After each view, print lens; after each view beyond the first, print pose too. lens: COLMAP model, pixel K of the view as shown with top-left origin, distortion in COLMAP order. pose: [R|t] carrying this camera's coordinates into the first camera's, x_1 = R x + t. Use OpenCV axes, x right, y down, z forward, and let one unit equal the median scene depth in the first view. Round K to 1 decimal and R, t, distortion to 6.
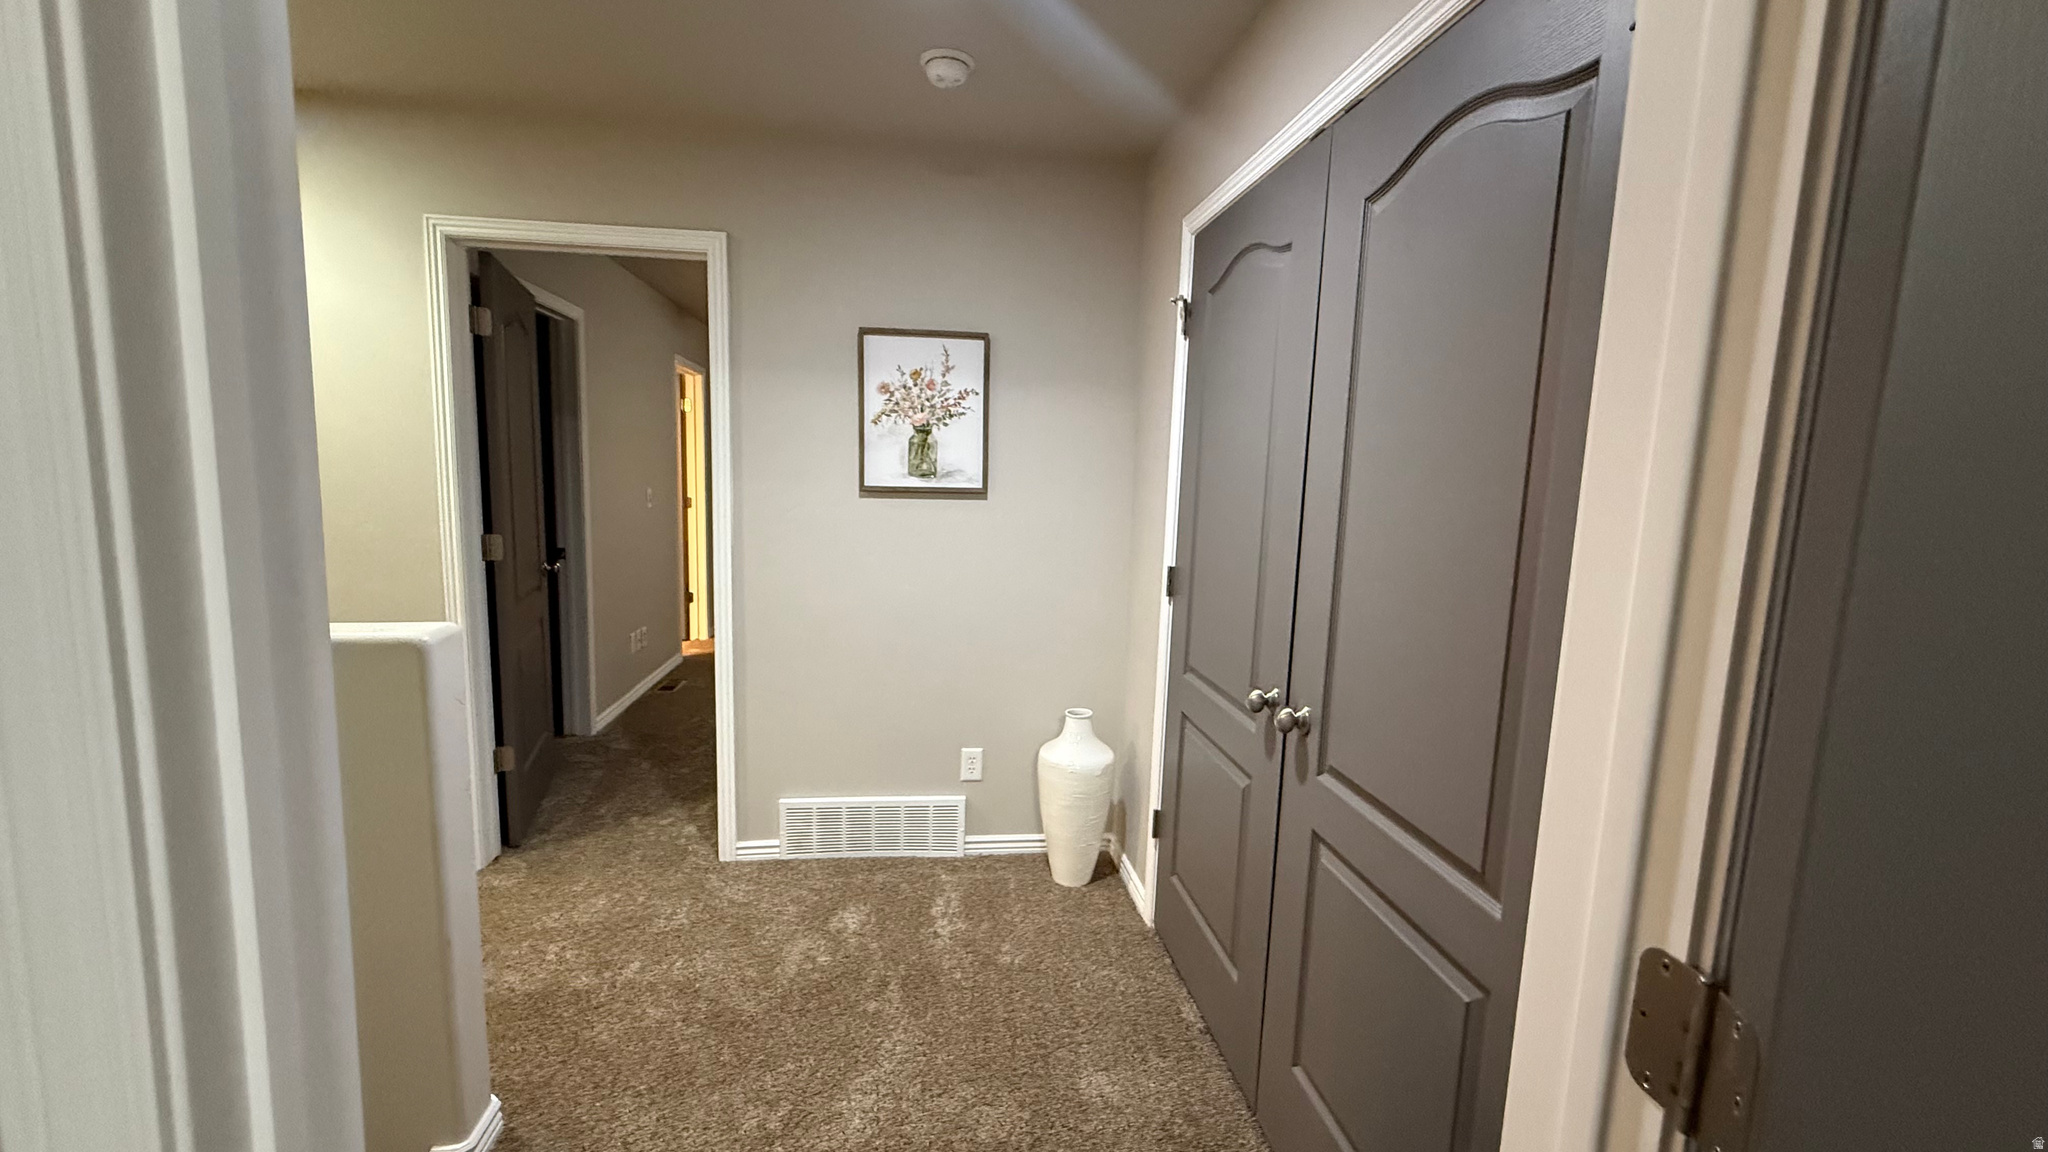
lens RADIAL K [[816.3, 0, 1019.8], [0, 816.3, 573.7], [0, 0, 1]] dist [-0.000987, 0.000103]
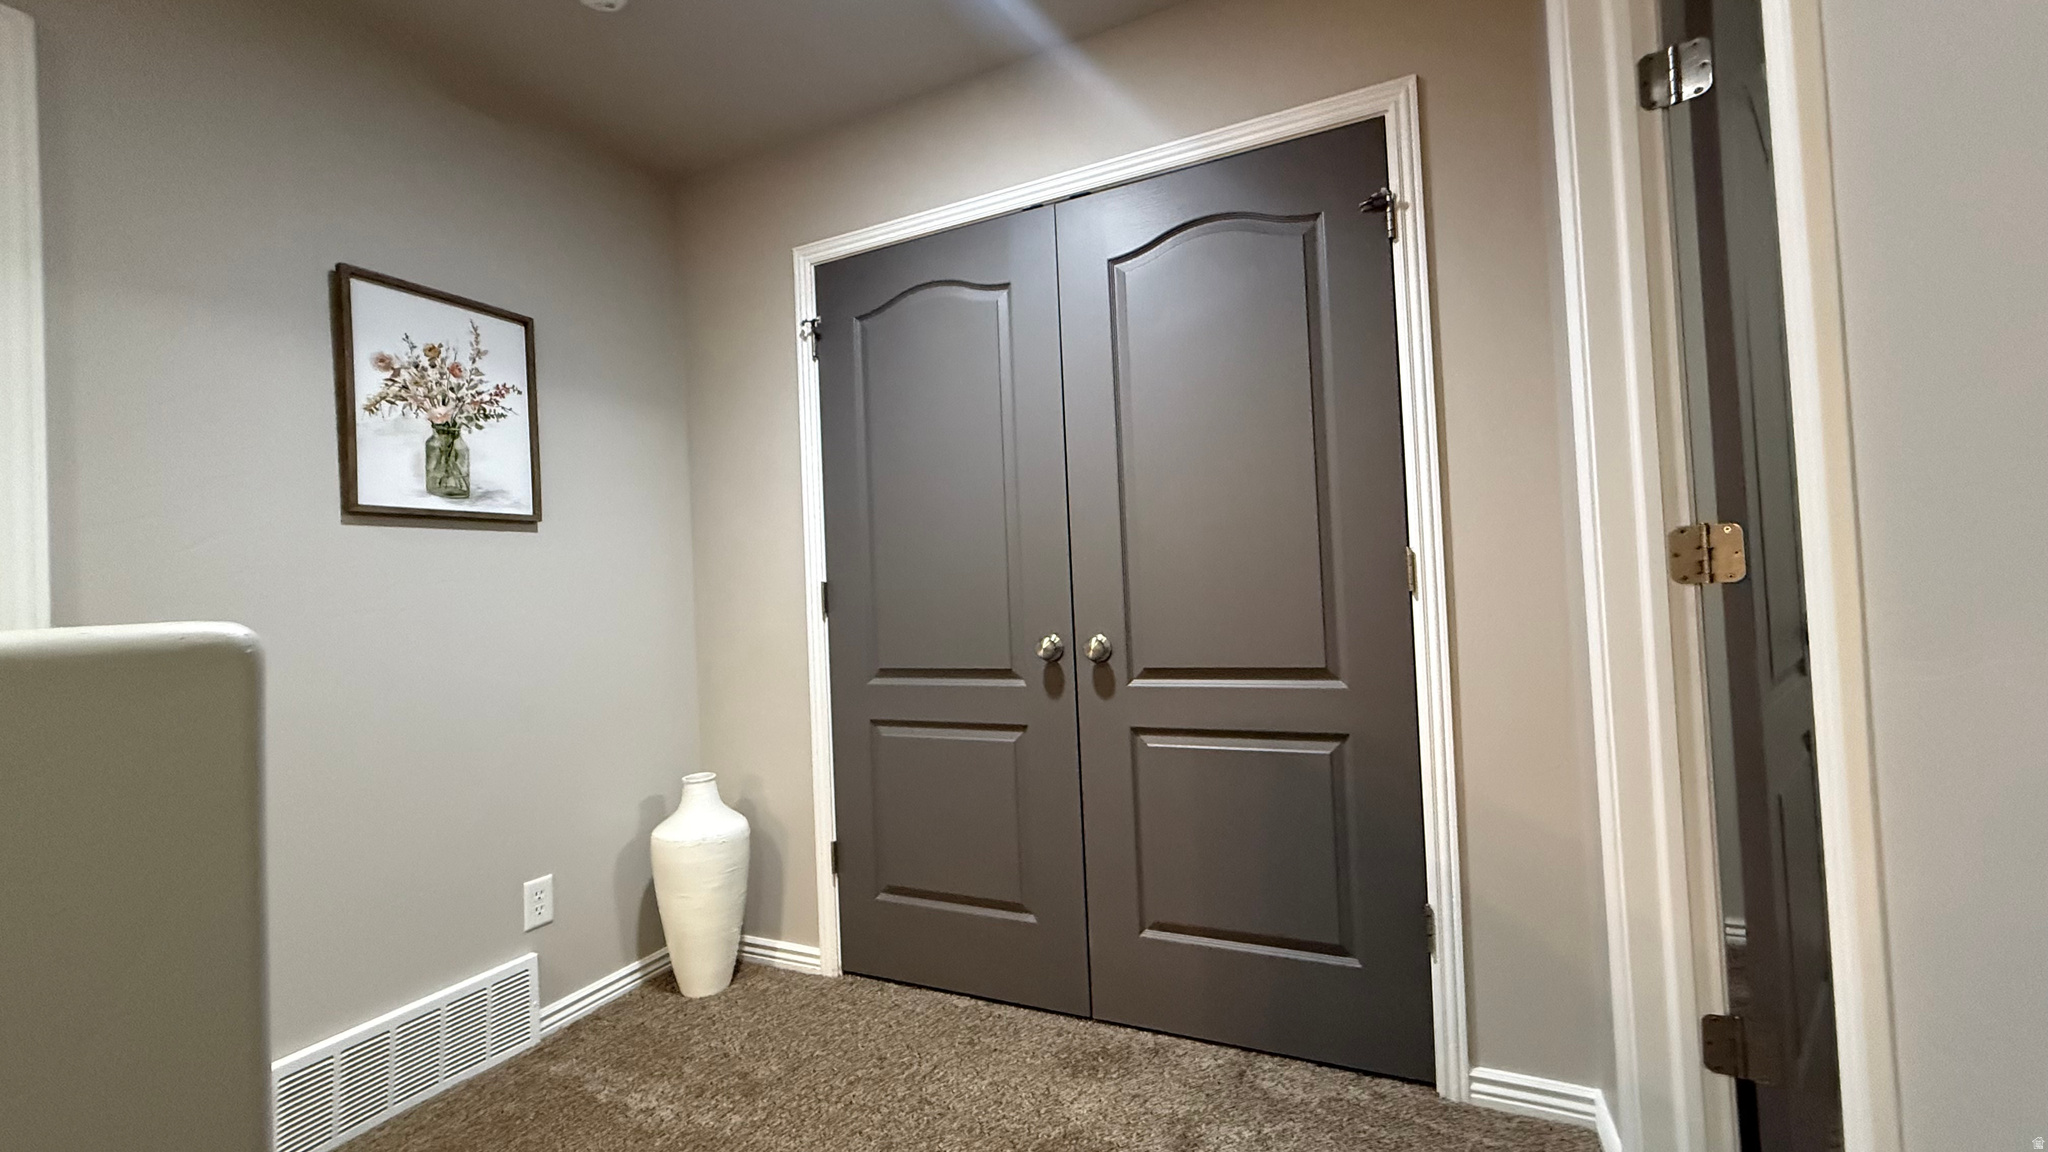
lens RADIAL K [[816.3, 0, 1019.8], [0, 816.3, 573.7], [0, 0, 1]] dist [-0.000987, 0.000103]
pose [[0.531141, -0.035447, 0.846542, -0.455656], [0.165434, 0.984233, -0.062585, 0.070489], [-0.830976, 0.173288, 0.528631, 0.241872]]
